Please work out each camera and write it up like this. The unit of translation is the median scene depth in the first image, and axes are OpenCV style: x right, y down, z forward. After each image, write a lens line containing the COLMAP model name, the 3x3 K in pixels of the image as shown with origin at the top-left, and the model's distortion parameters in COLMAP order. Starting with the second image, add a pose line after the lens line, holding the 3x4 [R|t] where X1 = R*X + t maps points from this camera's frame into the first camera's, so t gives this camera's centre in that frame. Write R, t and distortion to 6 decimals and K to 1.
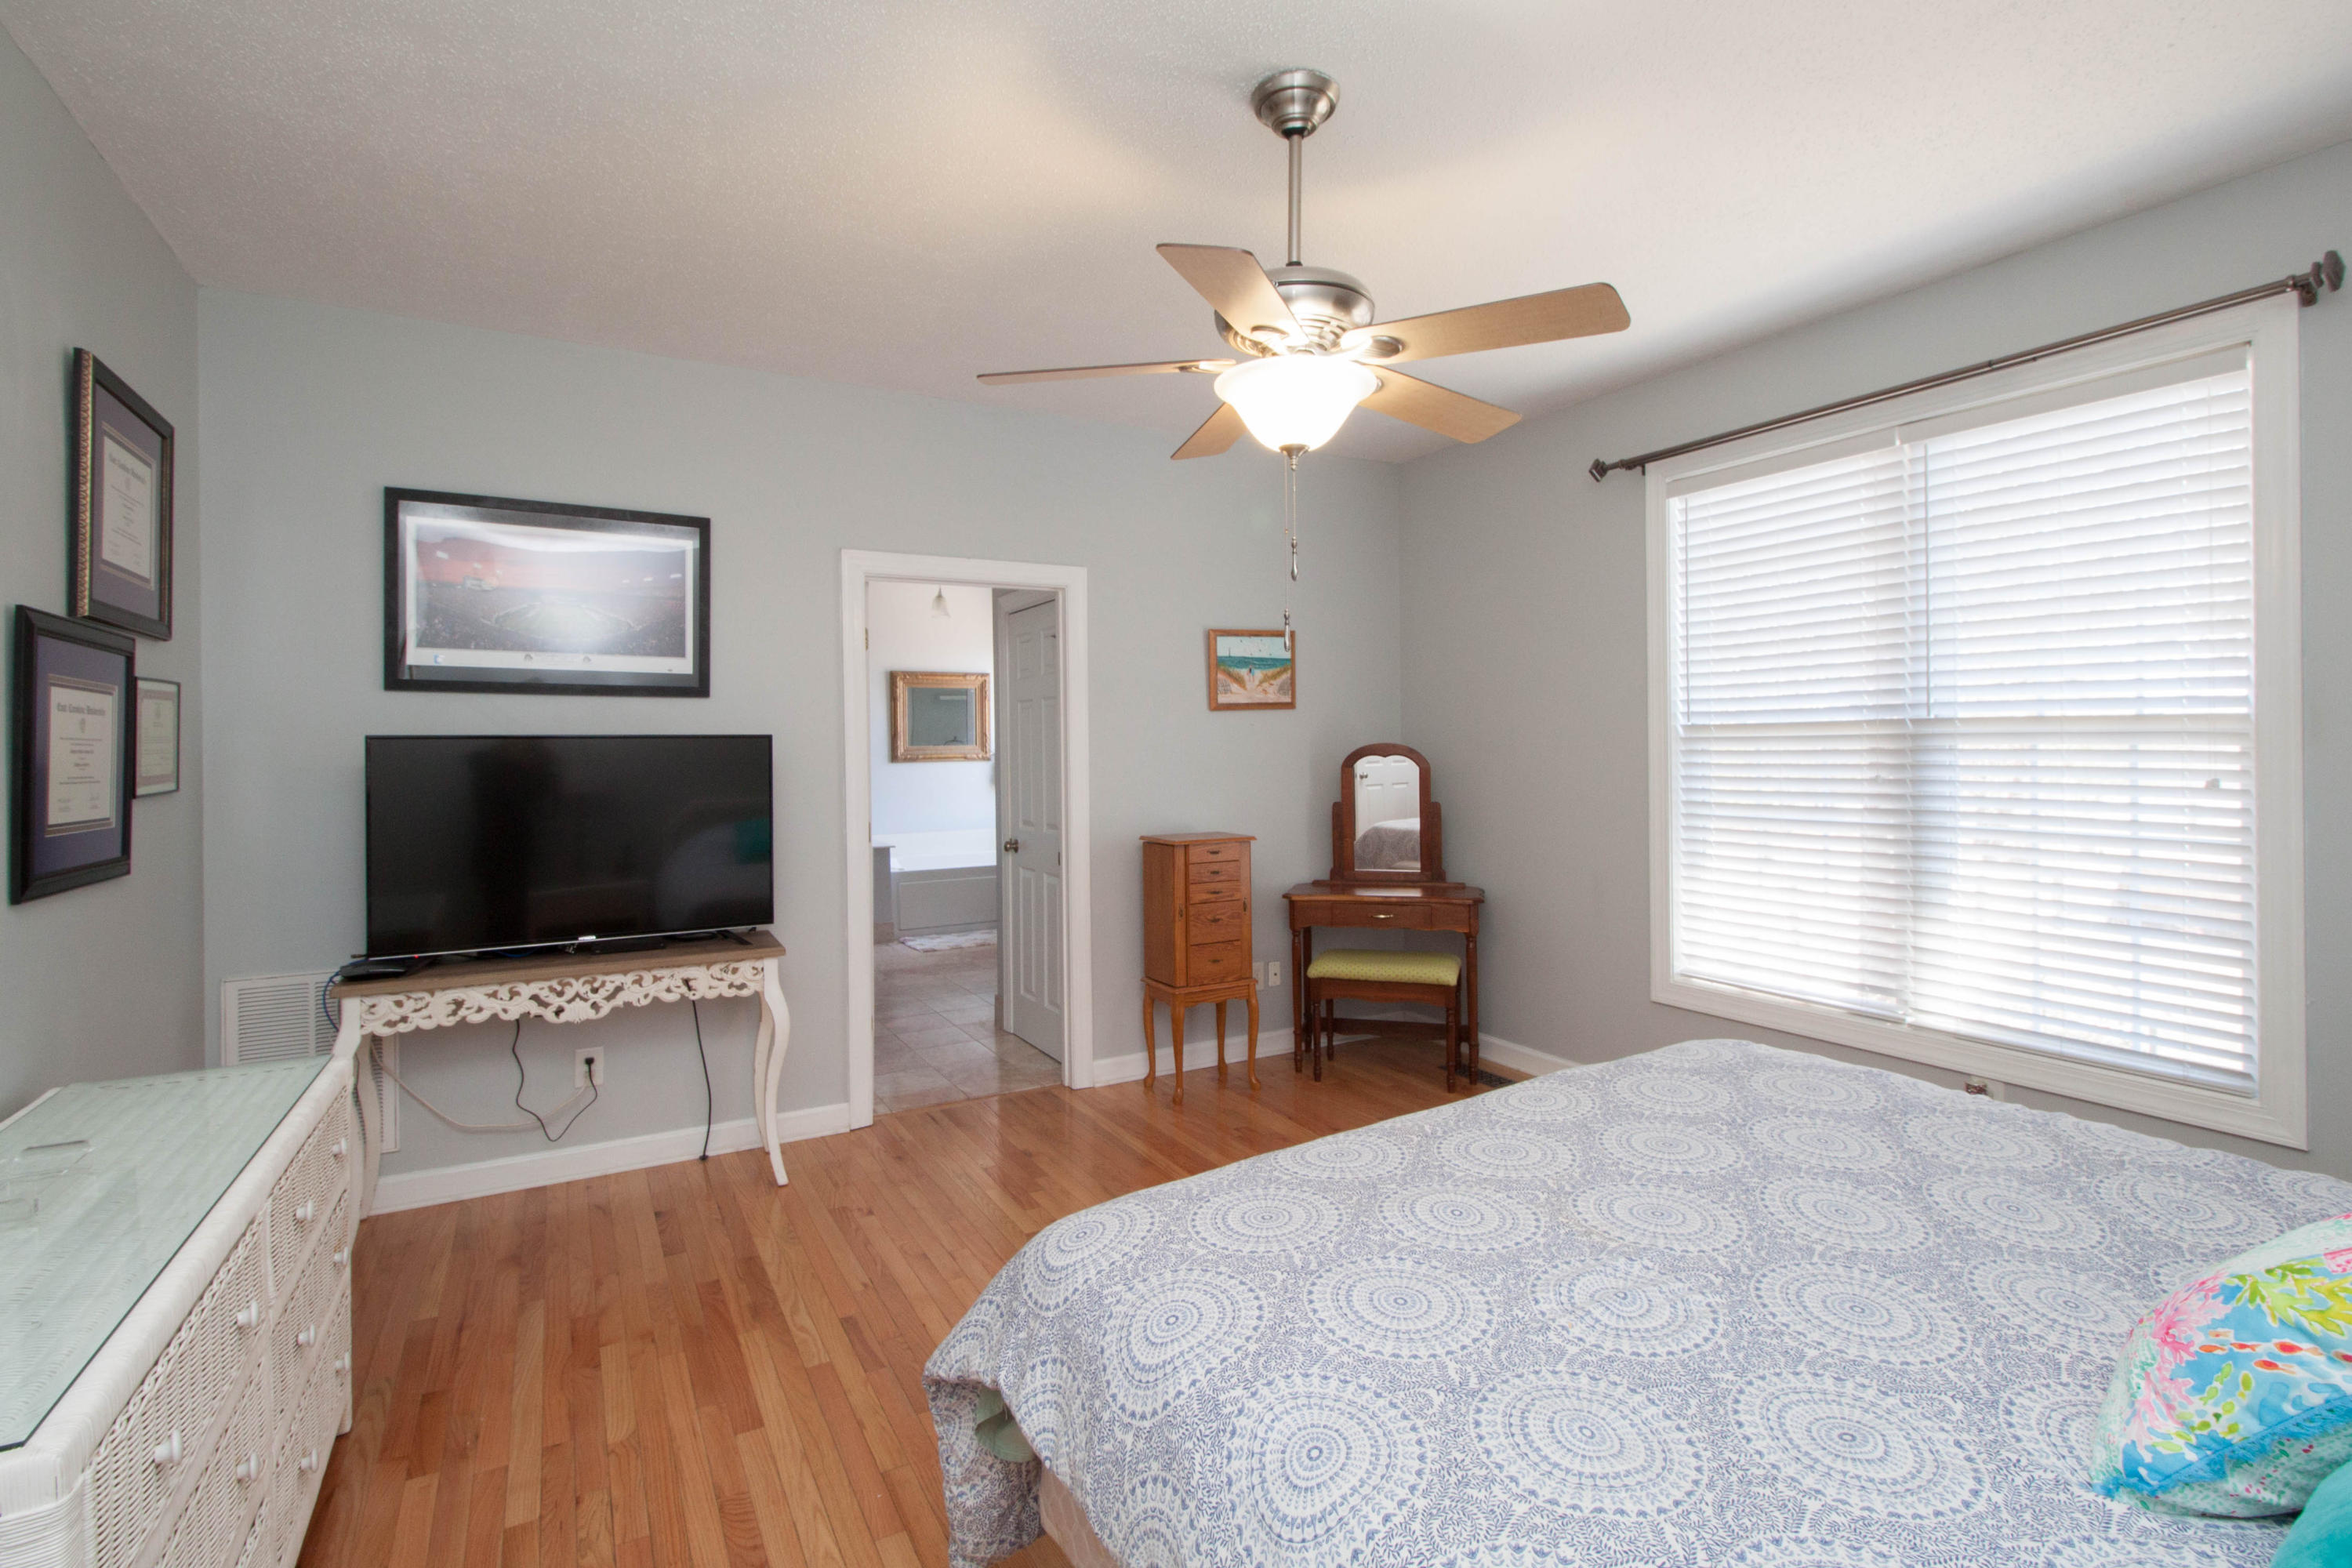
lens RADIAL K [[1091.8, 0, 1160.0], [0, 1091.8, 743.3], [0, 0, 1]] dist [0.004191, -0.000172]
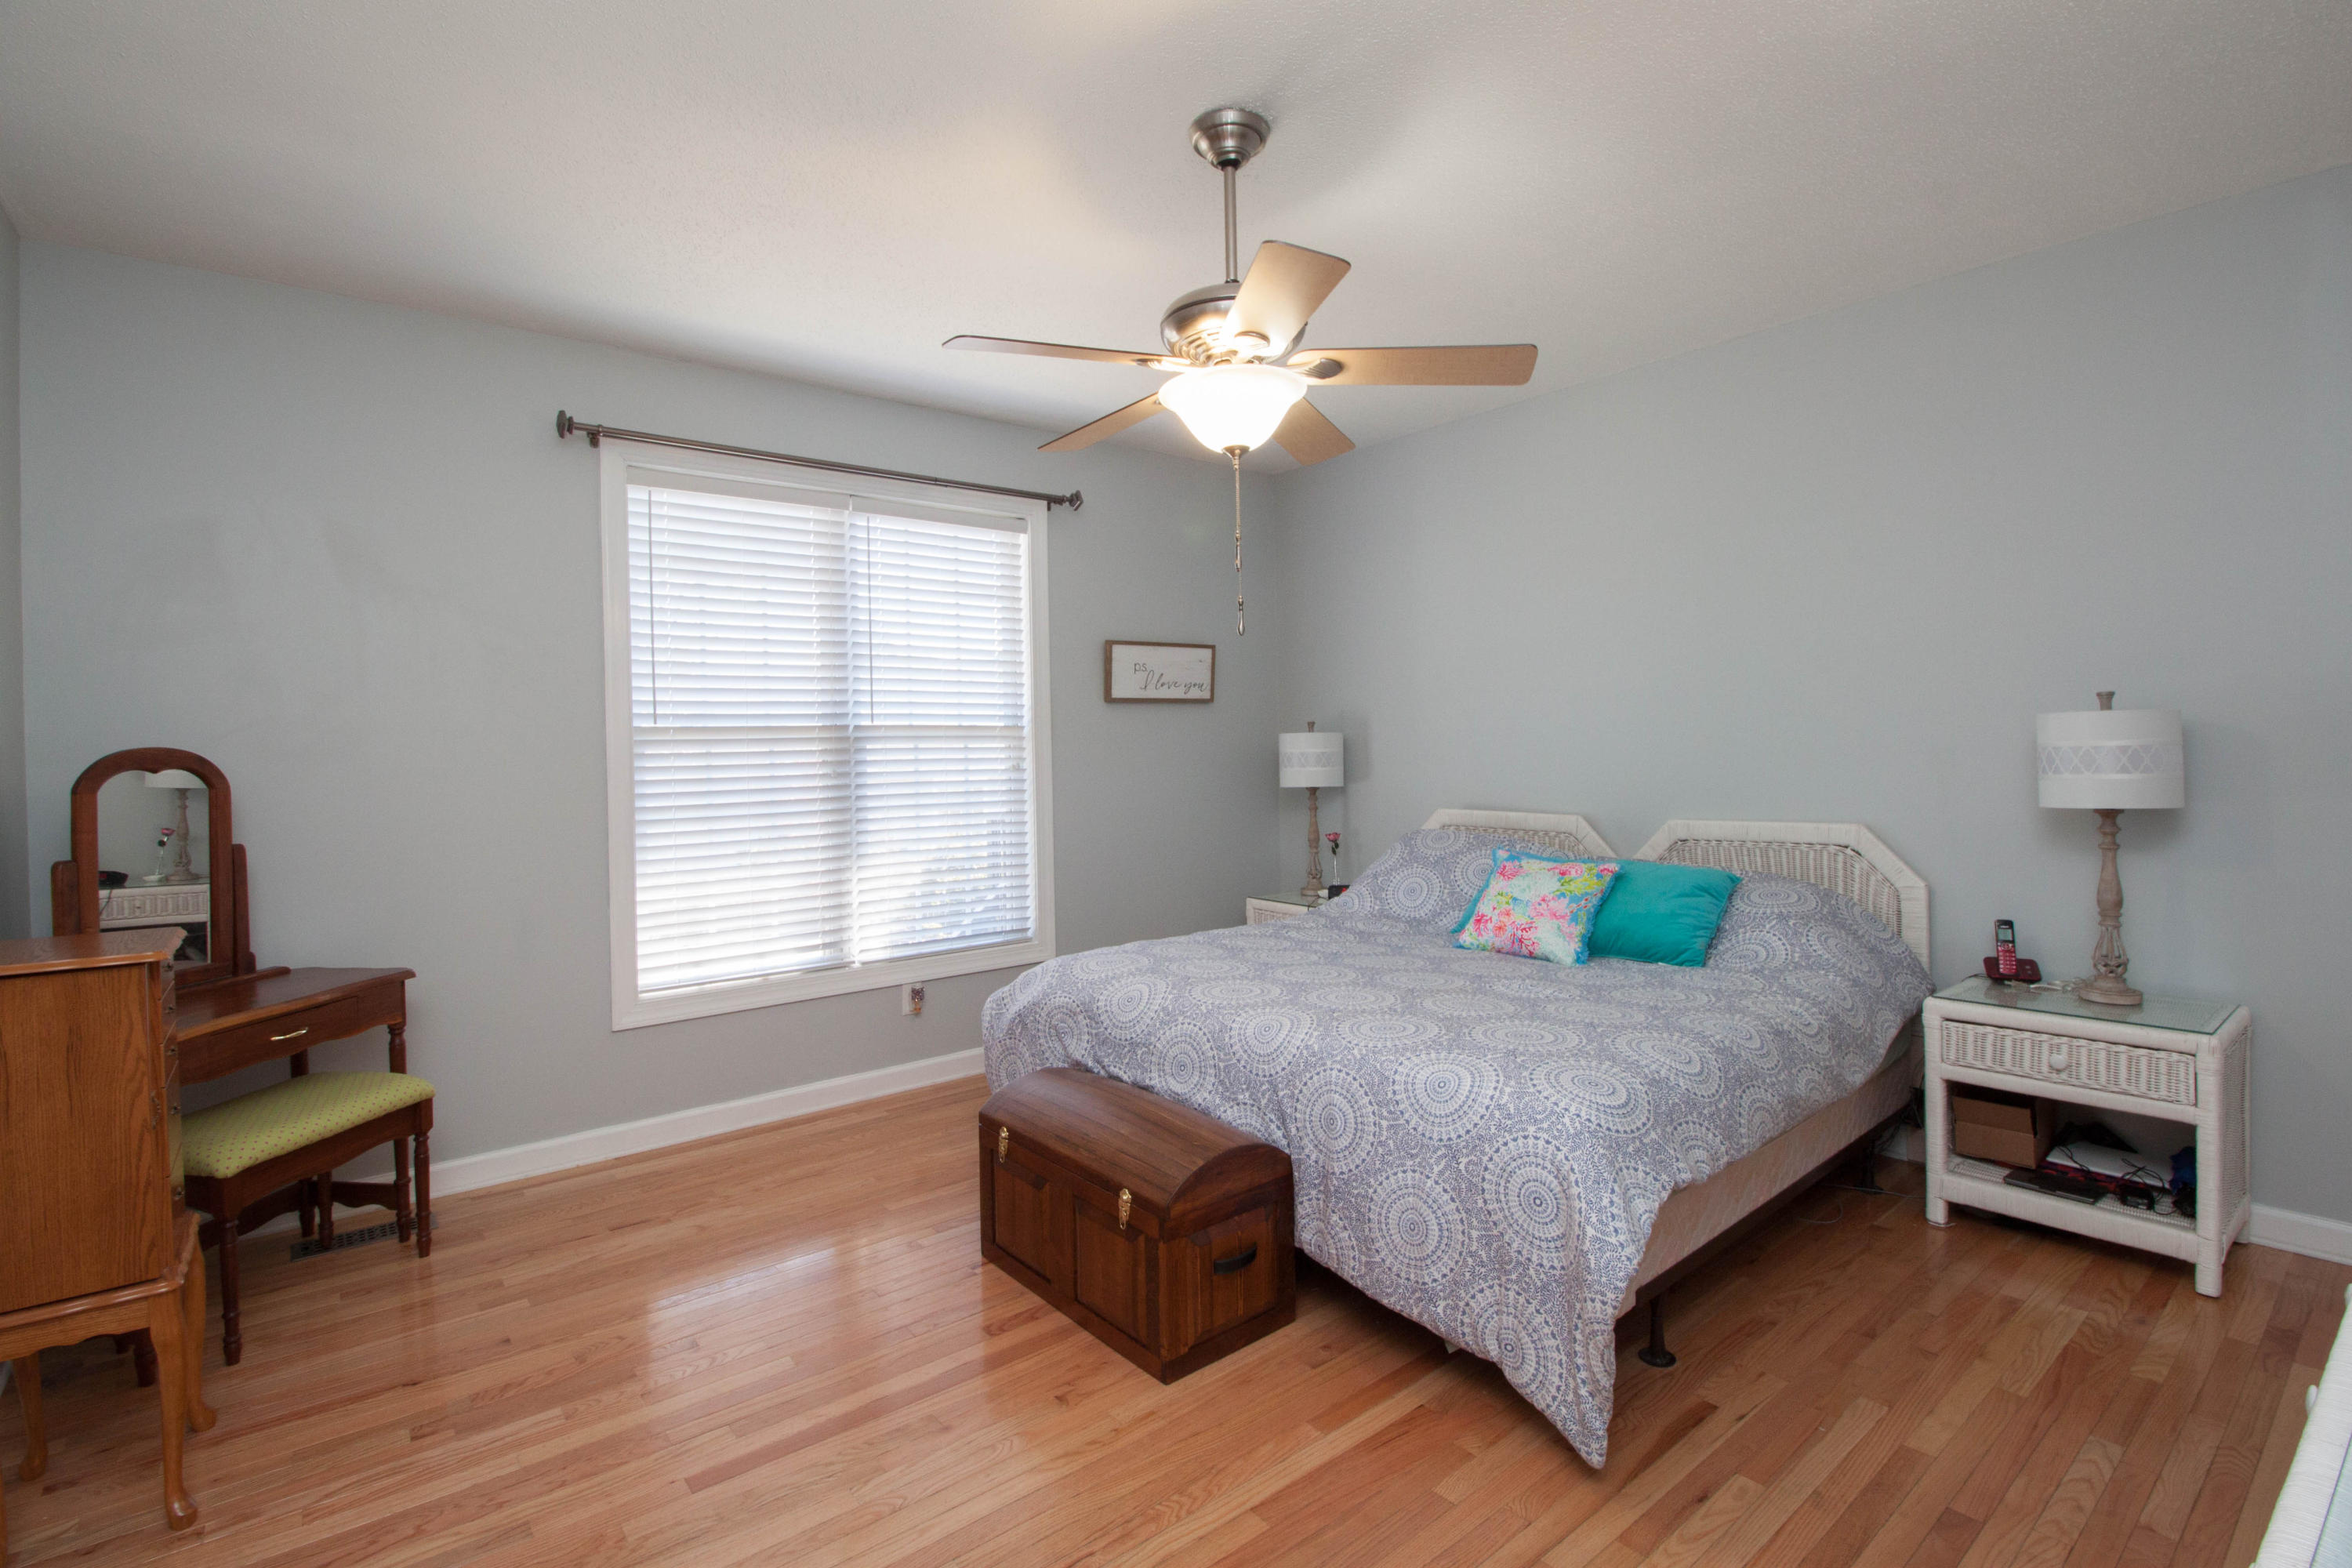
lens RADIAL K [[1091.8, 0, 1160.0], [0, 1091.8, 743.3], [0, 0, 1]] dist [0.004191, -0.000172]
pose [[-0.167119, -0.000397, 0.985937, -0.636538], [0.012671, 0.999916, 0.002551, -0.000103], [-0.985855, 0.012919, -0.167100, 0.856000]]
